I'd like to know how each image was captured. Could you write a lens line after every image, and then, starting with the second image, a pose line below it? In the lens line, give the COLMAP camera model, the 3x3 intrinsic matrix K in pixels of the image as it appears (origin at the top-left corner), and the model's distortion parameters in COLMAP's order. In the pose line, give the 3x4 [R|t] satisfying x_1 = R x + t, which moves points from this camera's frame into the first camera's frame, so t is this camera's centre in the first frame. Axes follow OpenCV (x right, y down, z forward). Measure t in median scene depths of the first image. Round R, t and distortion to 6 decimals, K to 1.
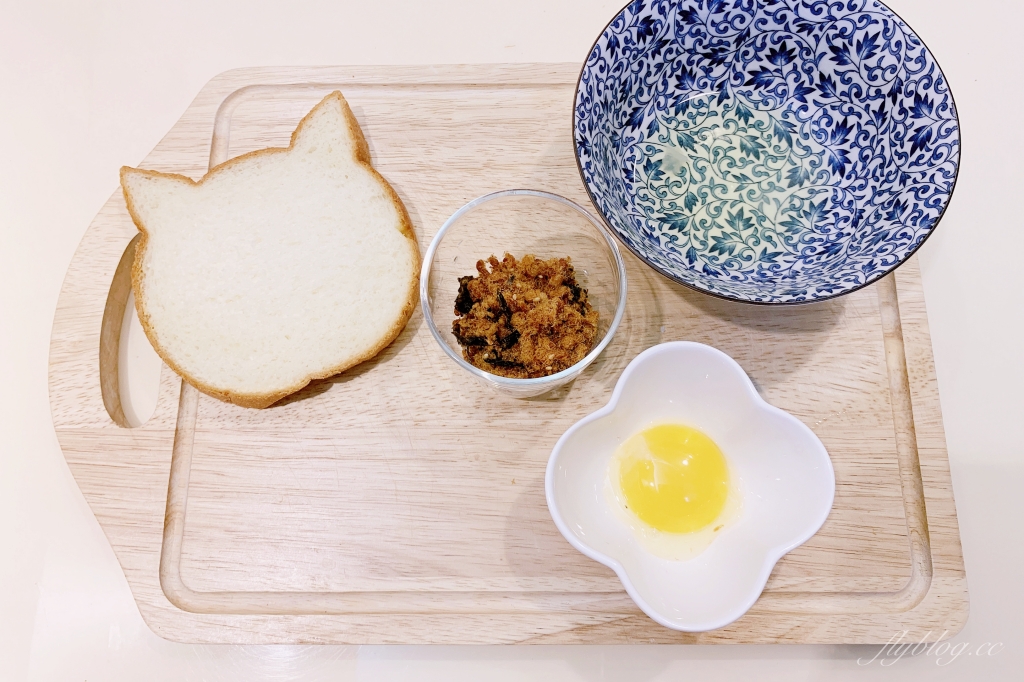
lens RADIAL K [[836.8, 0, 520.7], [0, 836.8, 333.4], [0, 0, 1]] dist [0.001451, 0.014697]
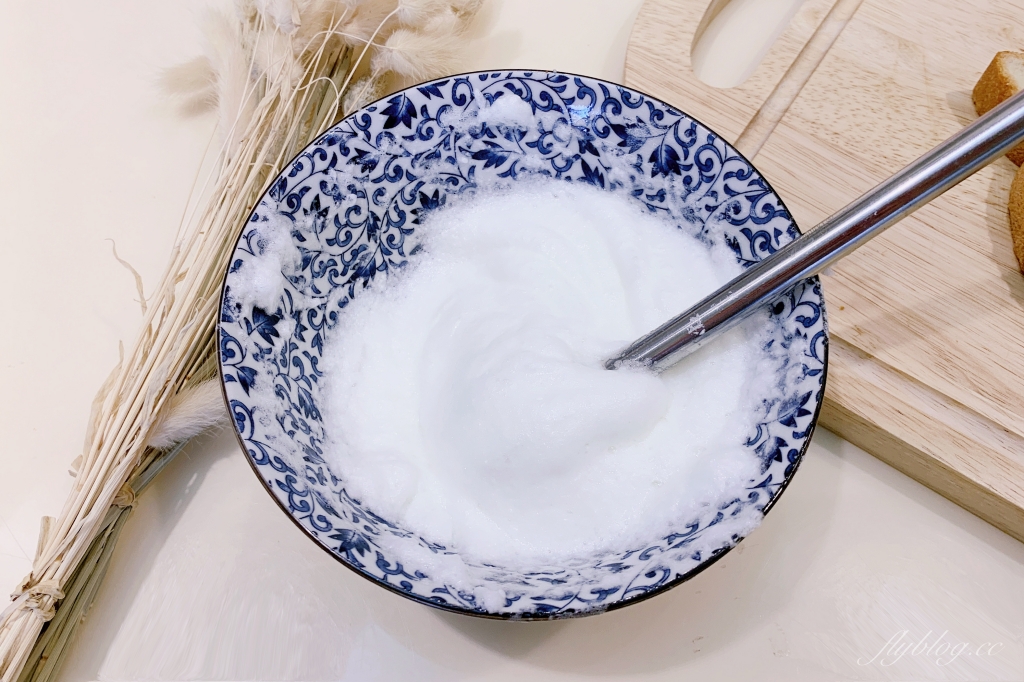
lens RADIAL K [[836.8, 0, 502.9], [0, 836.8, 307.3], [0, 0, 1]] dist [0.001451, 0.014697]
pose [[0.632900, -0.682835, 0.364930, 0.042596], [0.741052, 0.670773, -0.030101, -0.227486], [-0.224232, 0.289483, 0.930548, 0.392371]]
